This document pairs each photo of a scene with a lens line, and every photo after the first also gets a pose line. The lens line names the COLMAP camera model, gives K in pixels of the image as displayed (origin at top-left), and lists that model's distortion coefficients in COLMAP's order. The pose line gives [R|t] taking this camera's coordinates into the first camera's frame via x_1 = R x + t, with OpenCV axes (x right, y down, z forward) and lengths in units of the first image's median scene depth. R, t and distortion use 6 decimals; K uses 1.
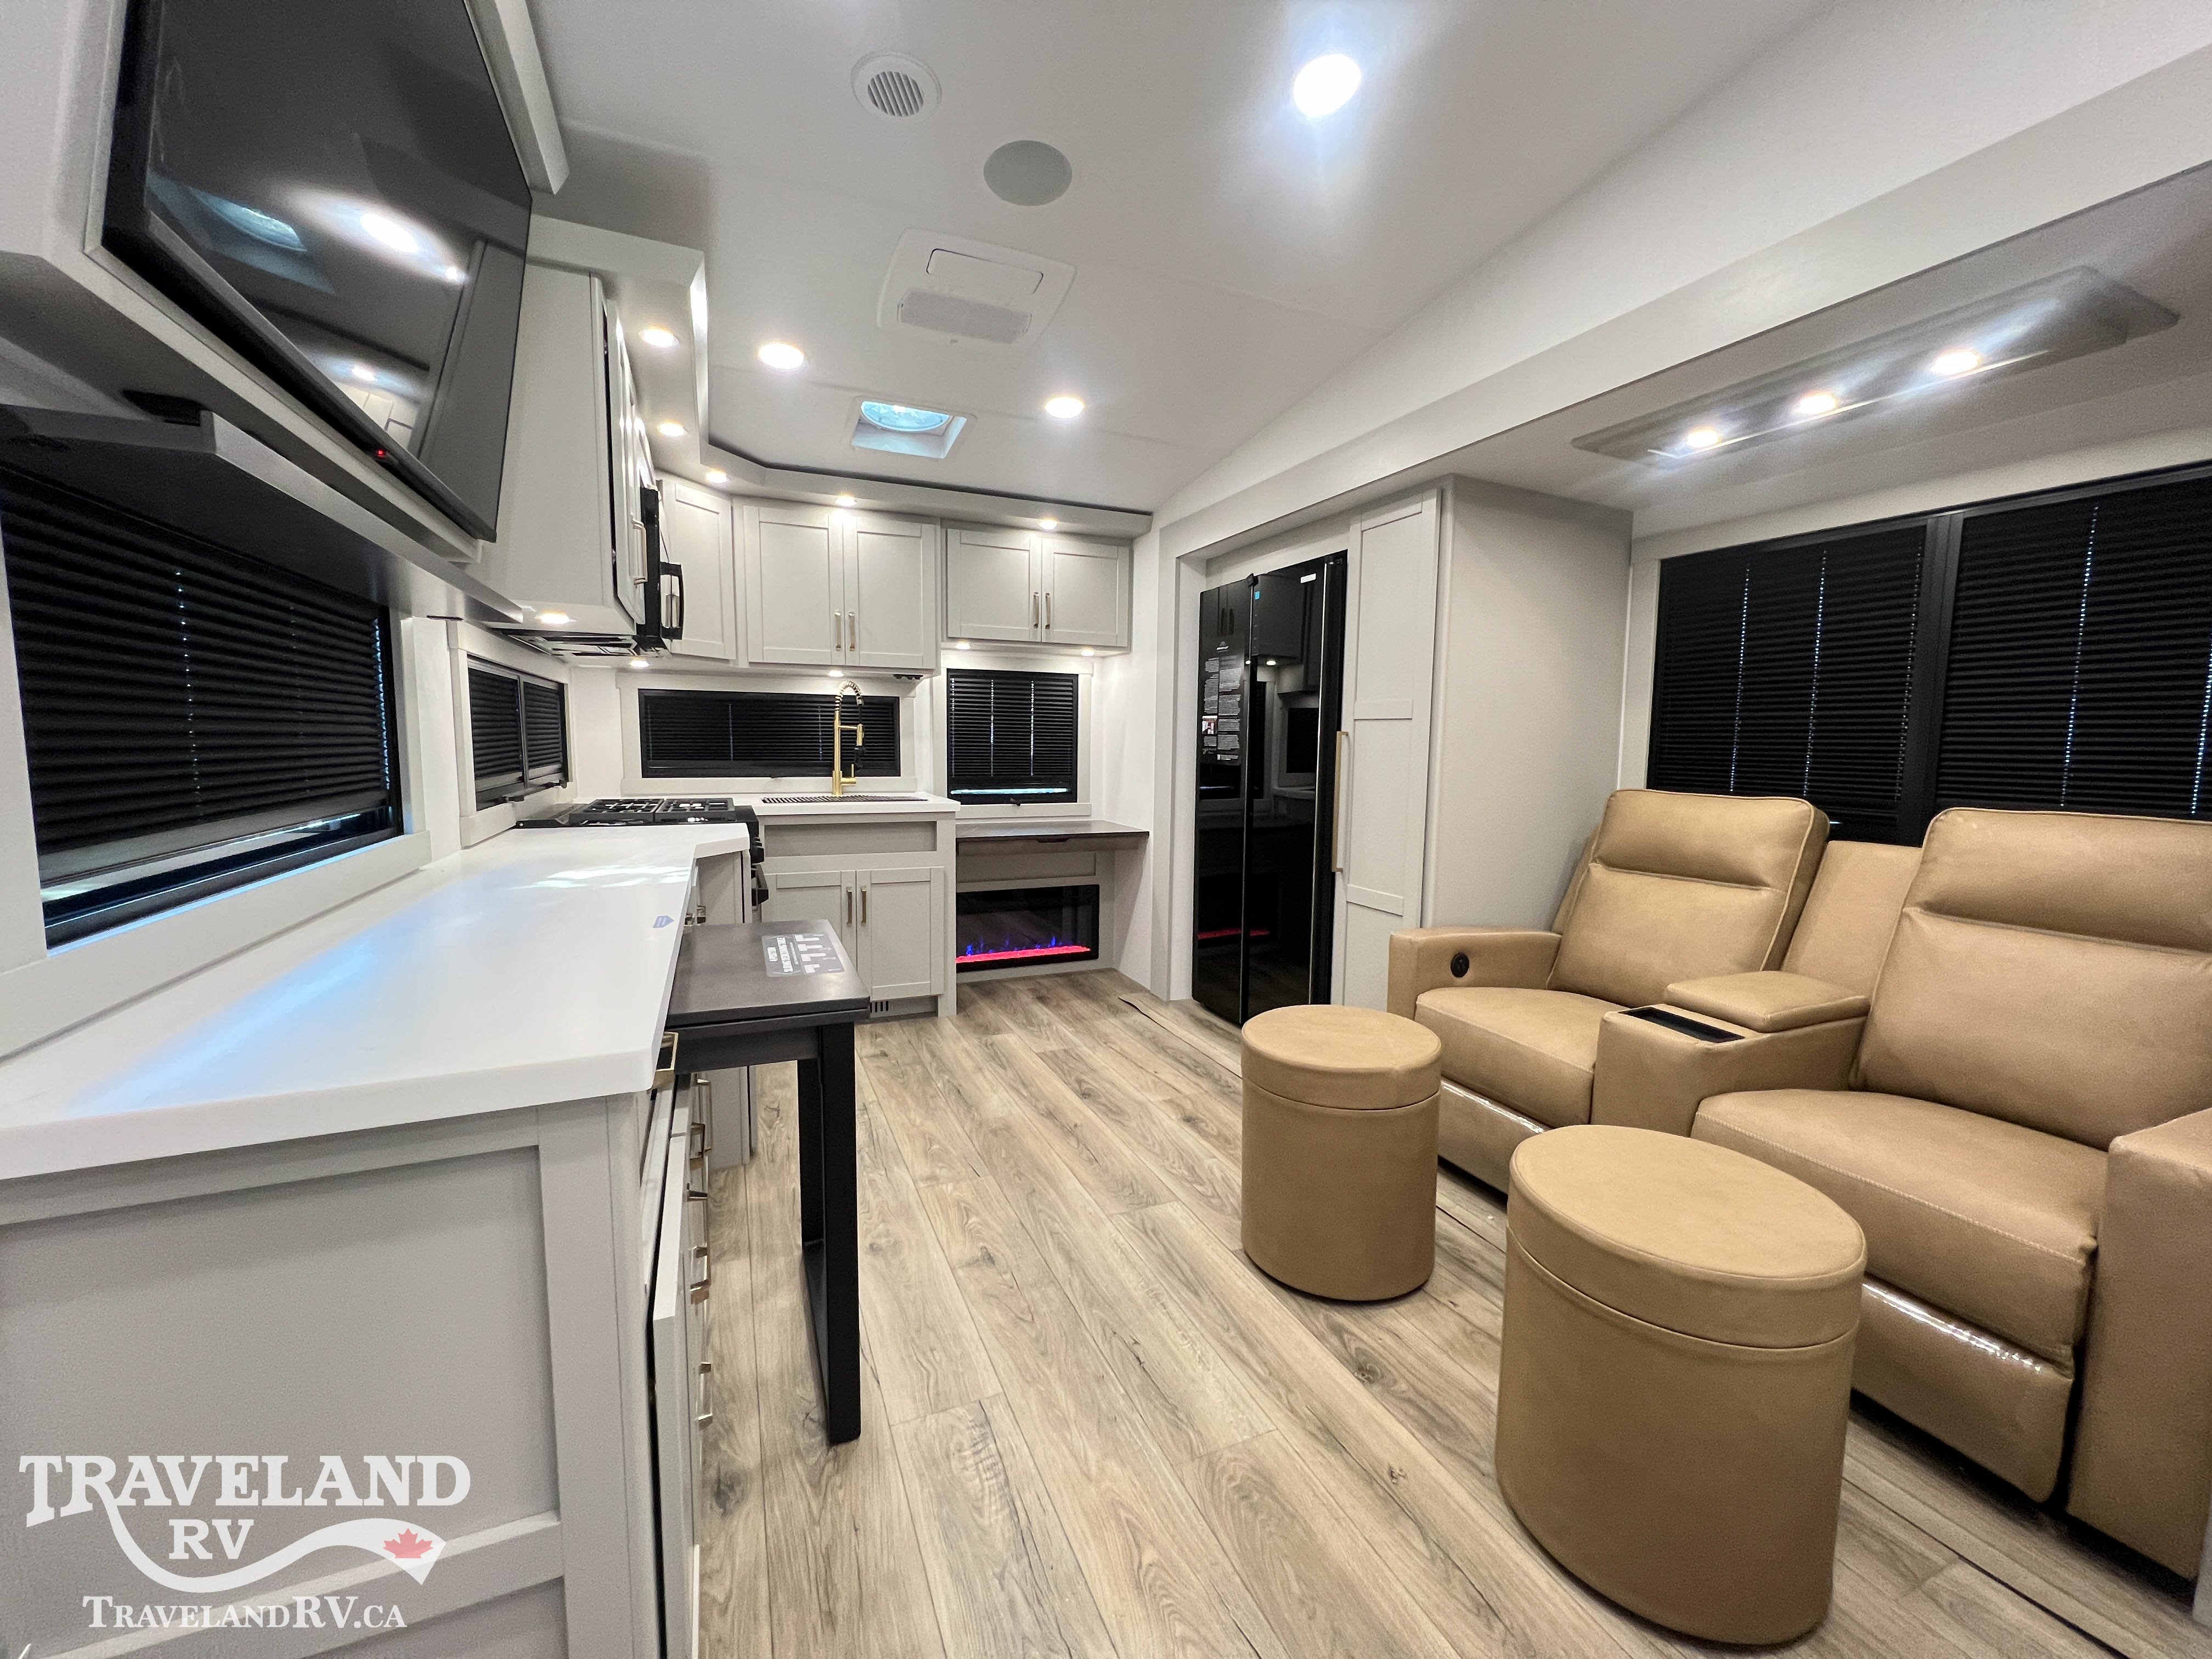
lens RADIAL K [[876.5, 0, 1104.2], [0, 876.5, 828.5], [0, 0, 1]] dist [-0.000774, -0.000083]
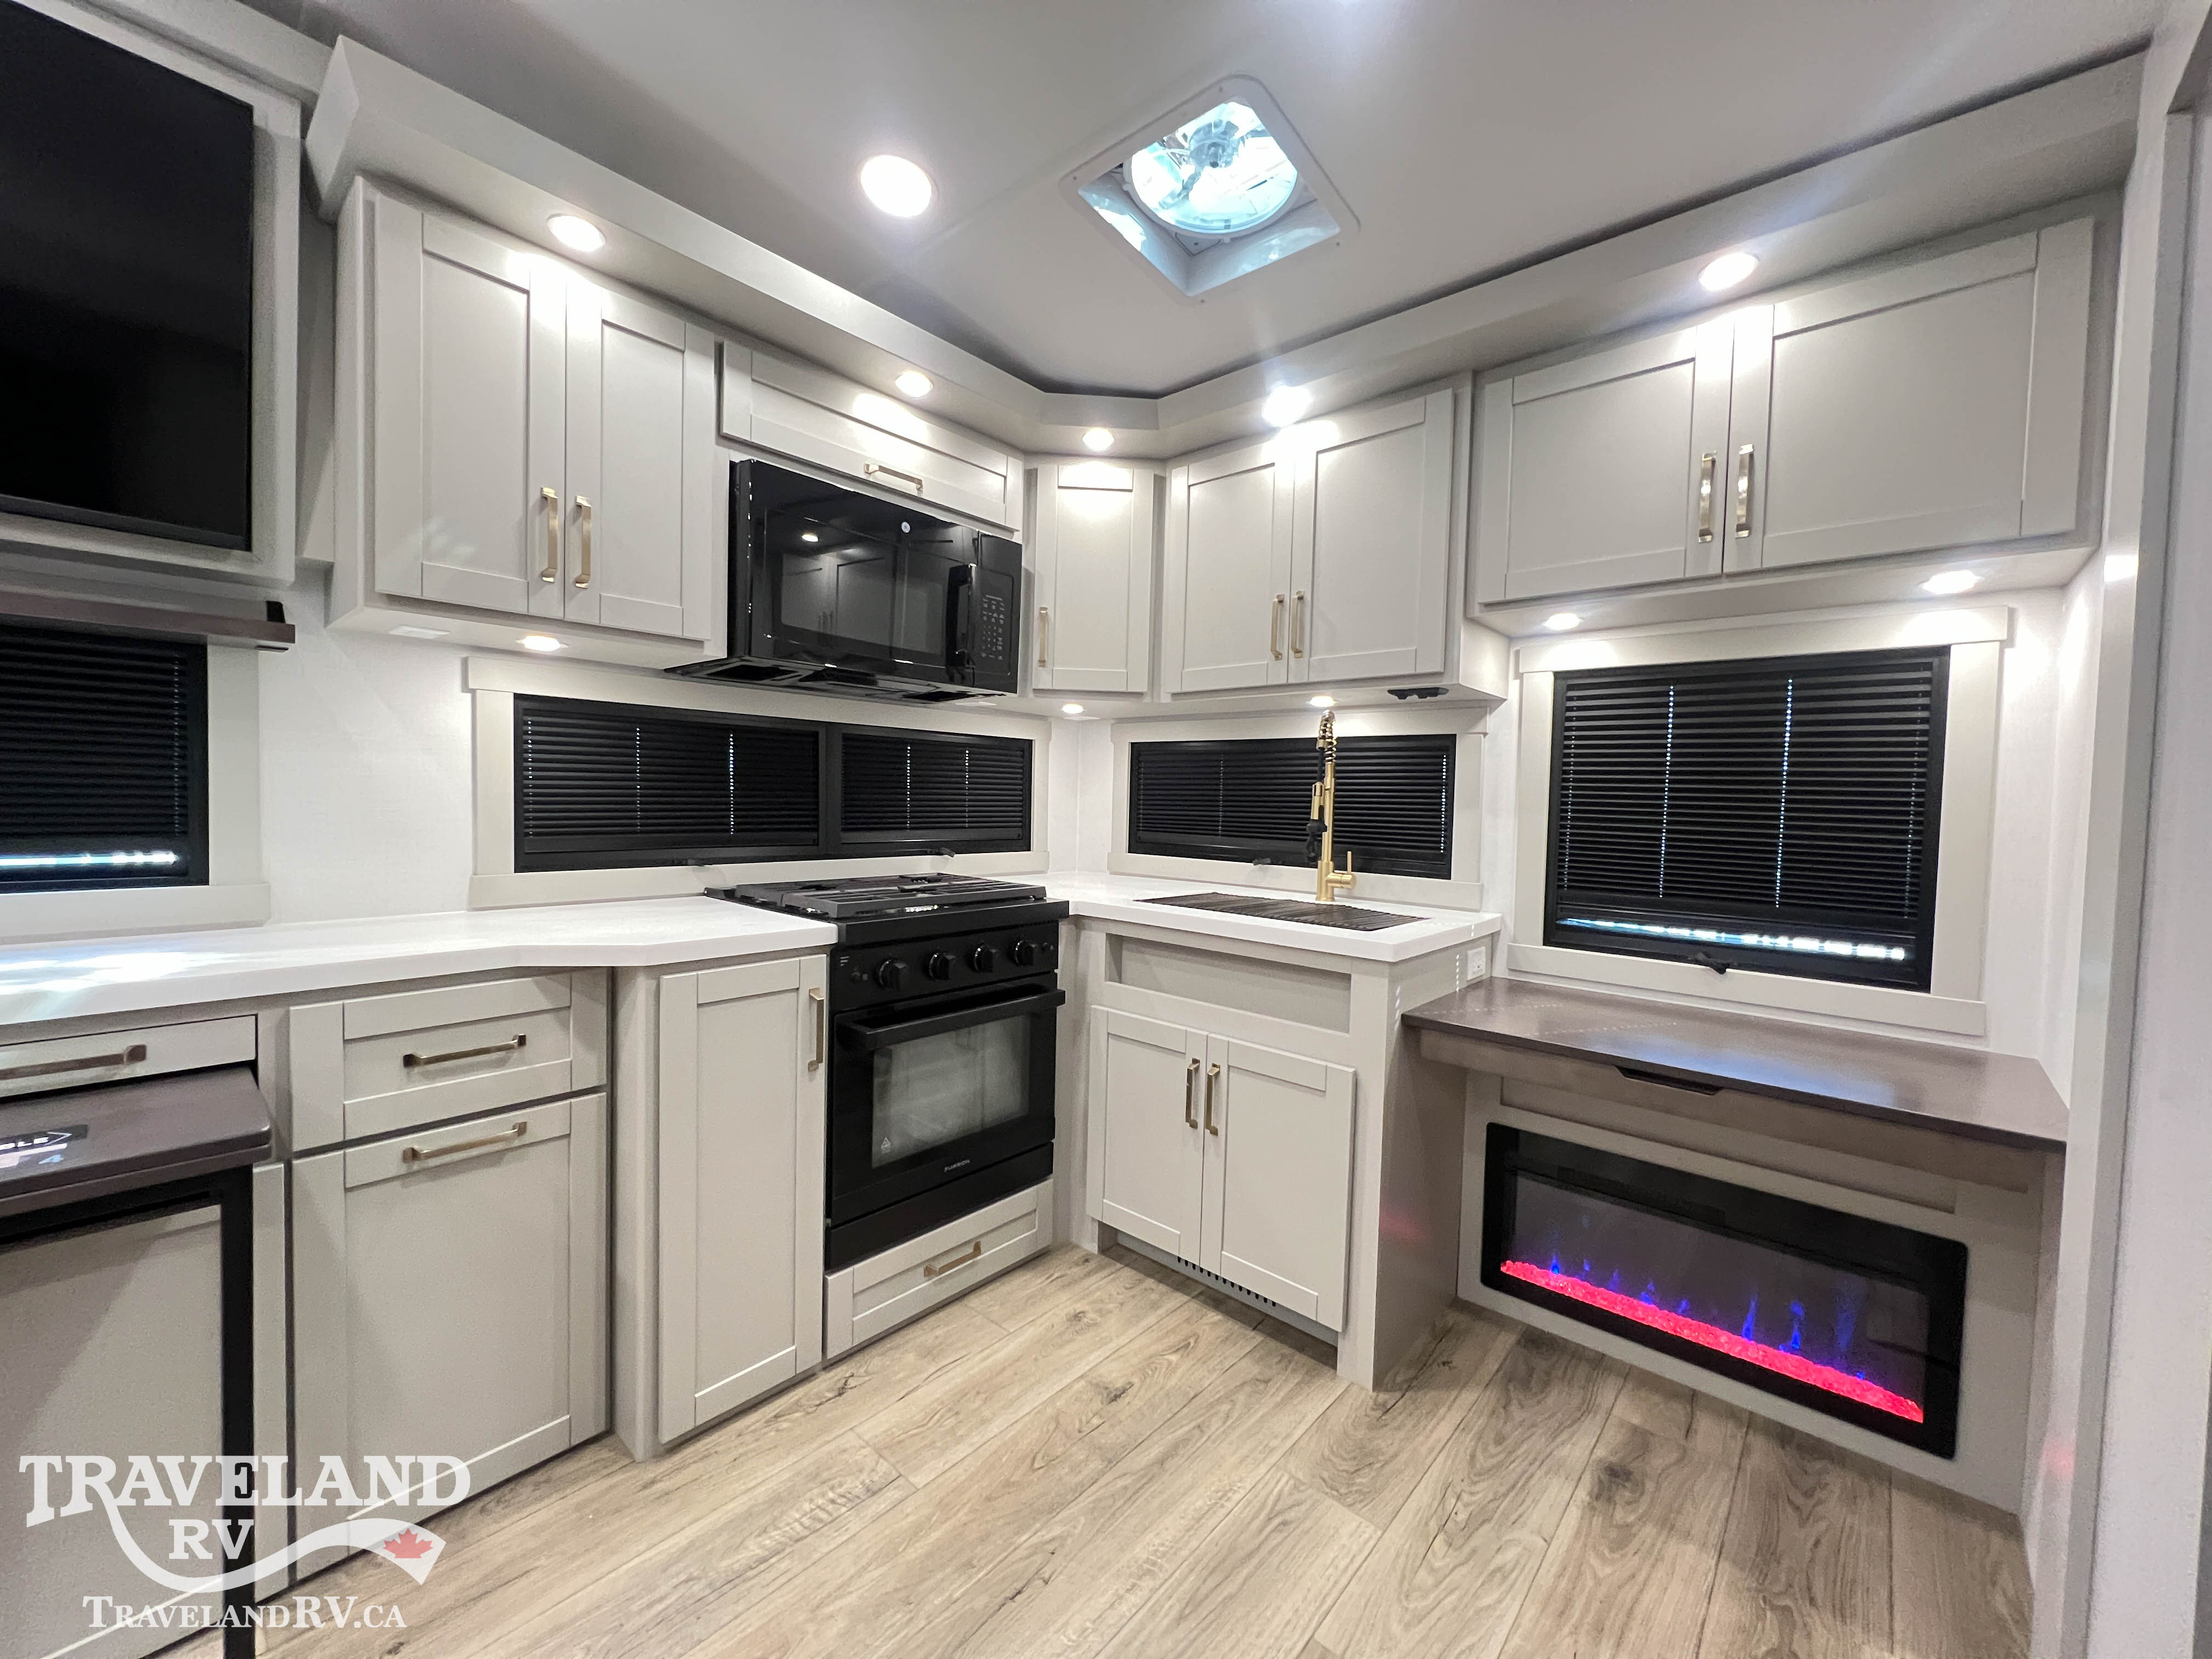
lens RADIAL K [[878.8, 0, 1102.7], [0, 878.8, 826.6], [0, 0, 1]] dist [-0.000073, 0.000123]
pose [[0.418691, 0.031765, -0.907573, 0.221506], [-0.114259, 0.993289, -0.017946, -0.074435], [0.900912, 0.111212, 0.419511, 0.745386]]
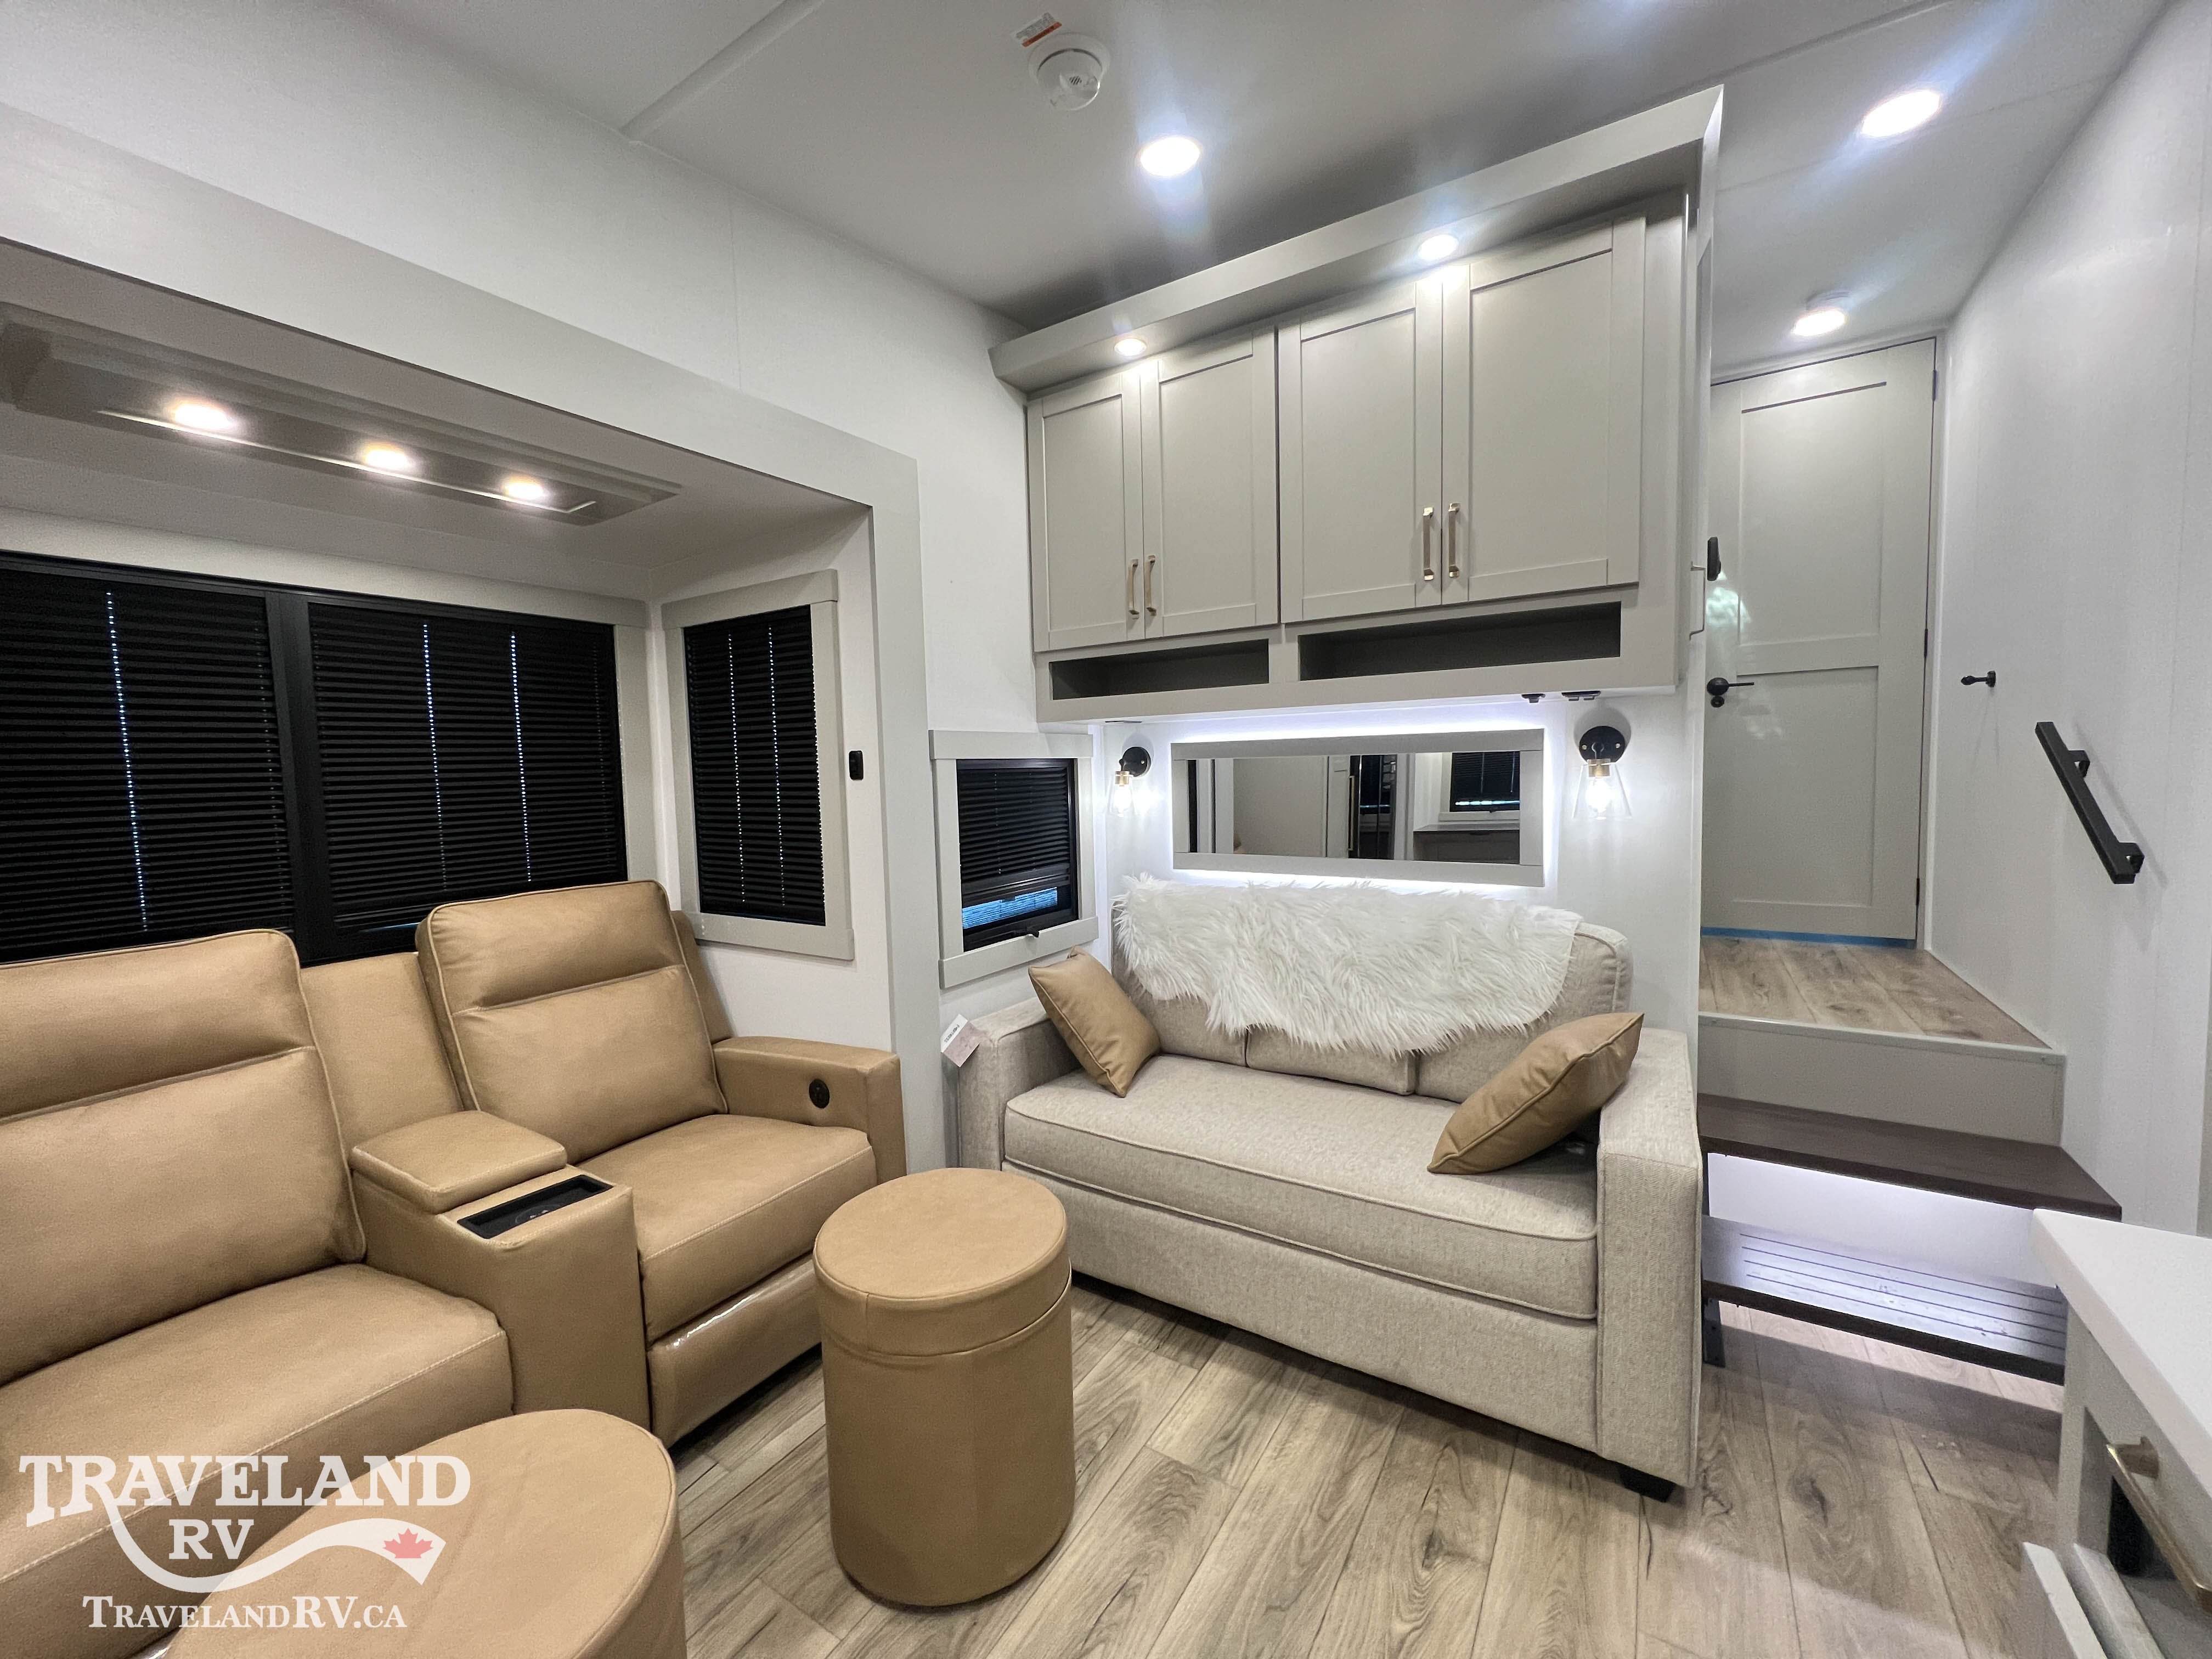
lens RADIAL K [[880.3, 0, 1103.0], [0, 880.3, 827.1], [0, 0, 1]] dist [0.000806, -0.000394]
pose [[-0.560367, -0.057396, 0.826253, -0.173966], [0.104171, 0.984790, 0.139058, -0.106550], [-0.821667, 0.163995, -0.545865, 0.564544]]
